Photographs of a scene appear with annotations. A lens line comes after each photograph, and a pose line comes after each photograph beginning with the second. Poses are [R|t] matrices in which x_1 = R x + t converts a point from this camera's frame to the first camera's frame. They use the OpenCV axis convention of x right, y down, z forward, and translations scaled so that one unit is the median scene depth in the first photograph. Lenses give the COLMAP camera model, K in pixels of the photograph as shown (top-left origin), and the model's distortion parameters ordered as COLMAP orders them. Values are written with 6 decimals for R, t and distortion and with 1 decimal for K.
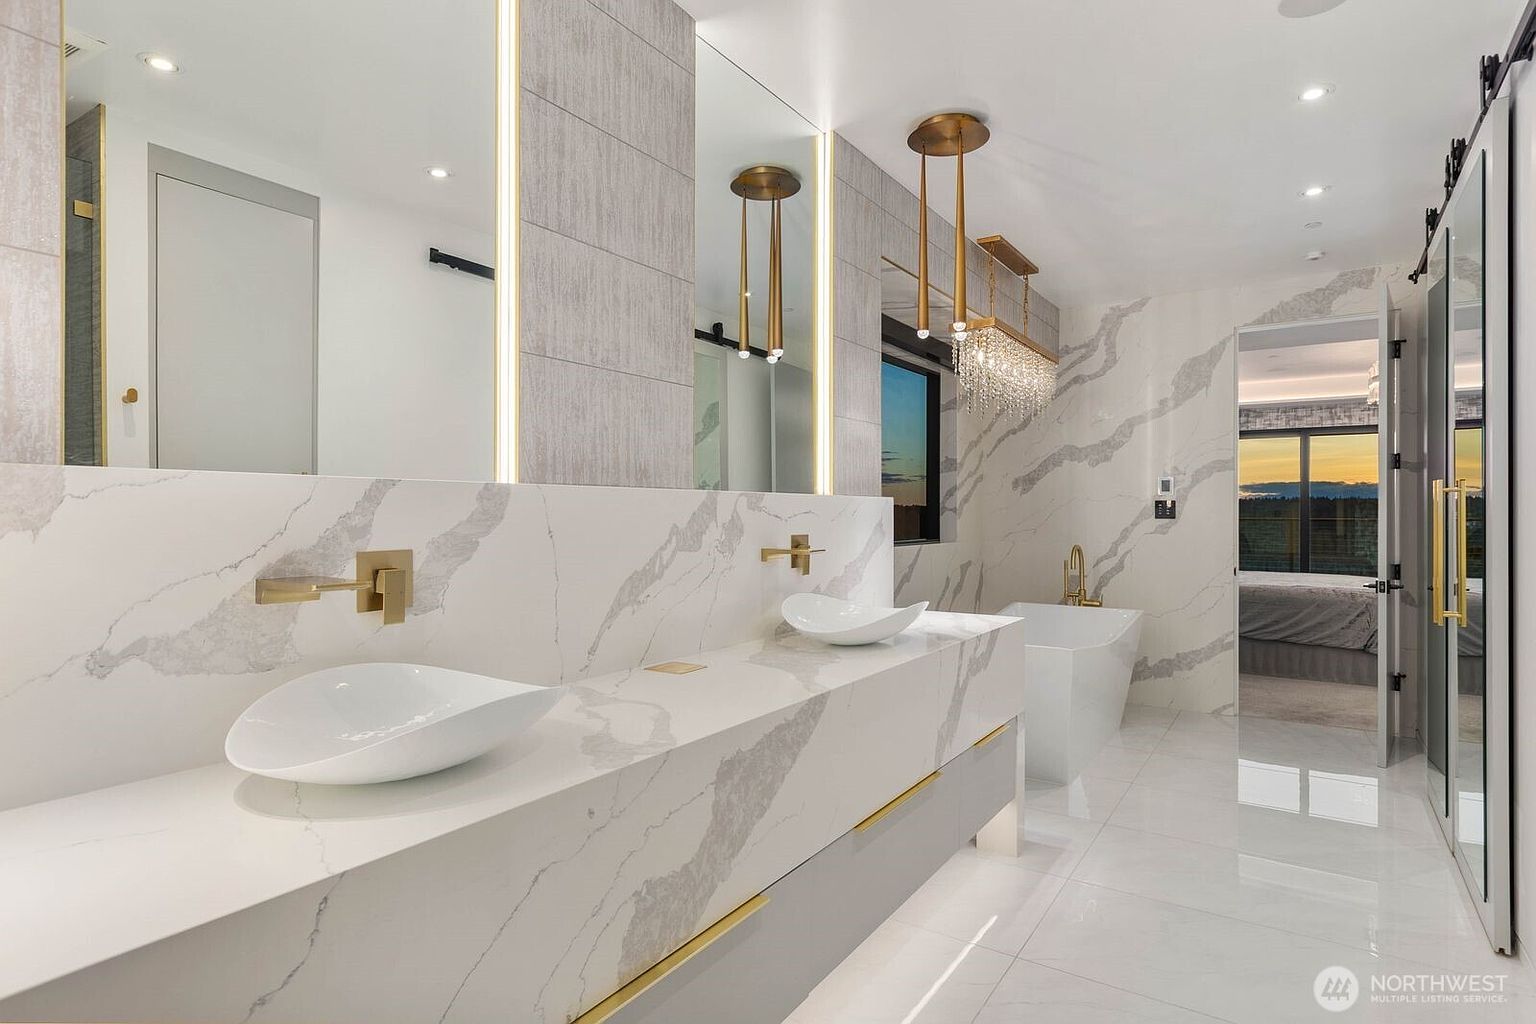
lens RADIAL K [[820.9, 0, 769.3], [0, 820.9, 504.5], [0, 0, 1]] dist [0.000414, -0.001046]
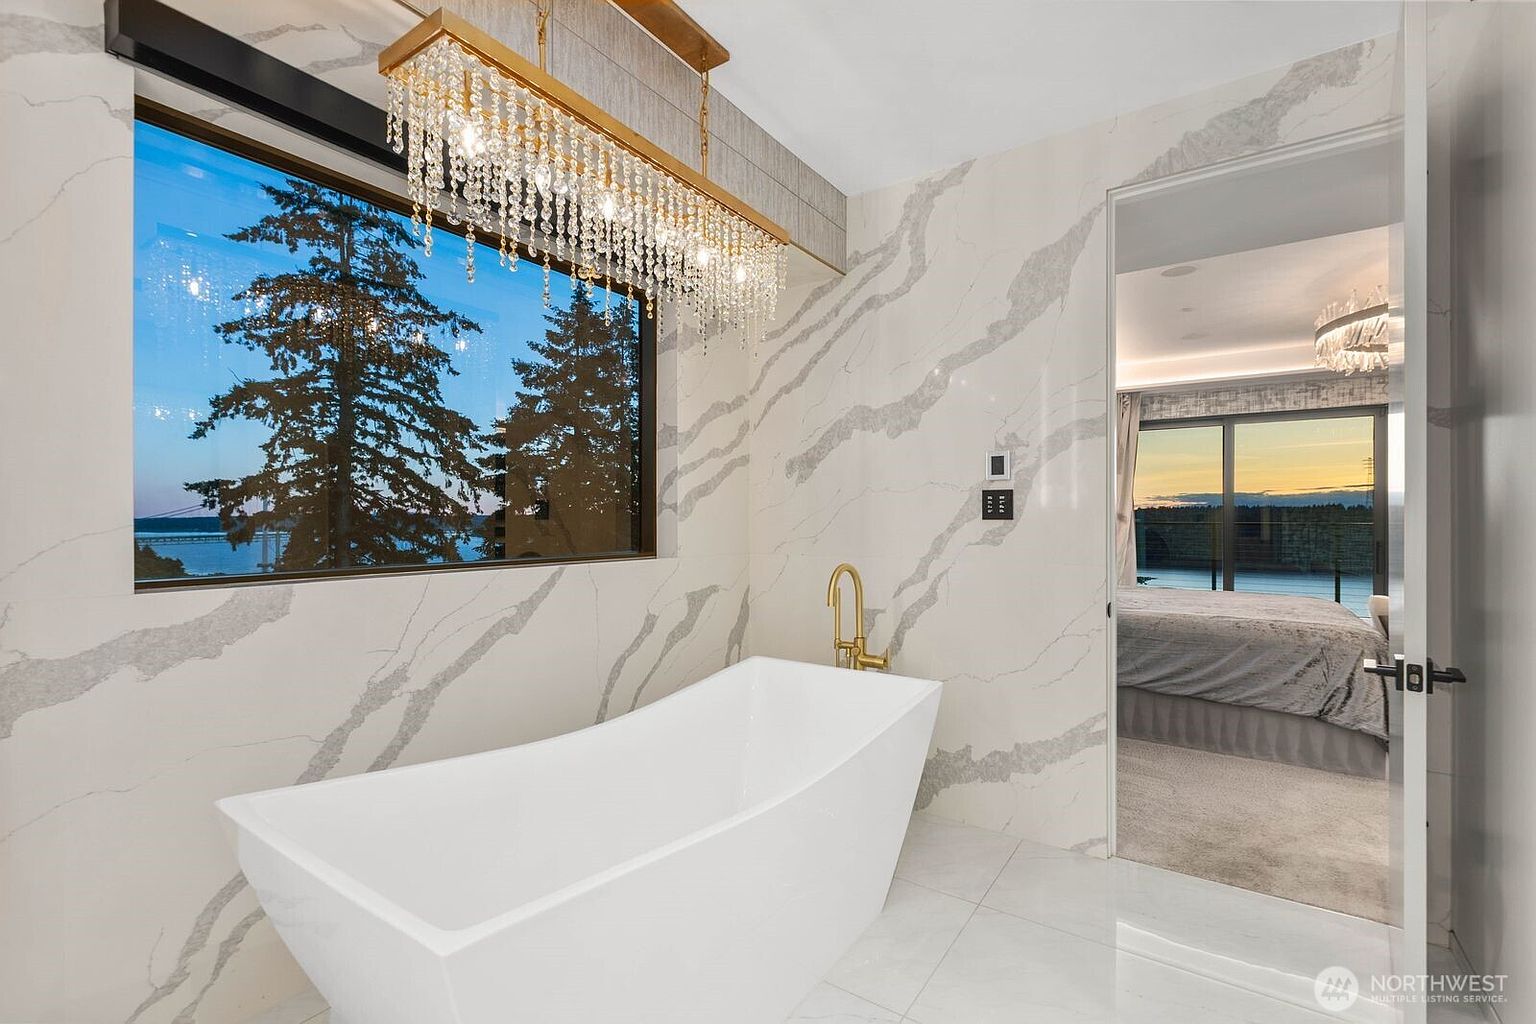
lens RADIAL K [[693.2, 0, 768.0], [0, 693.2, 512.0], [0, 0, 1]] dist [0.000172, -0.000384]
pose [[0.999969, -0.001133, -0.007754, 0.300672], [0.001129, 0.999999, -0.000605, 0.010993], [0.007755, 0.000597, 0.999970, 0.462259]]
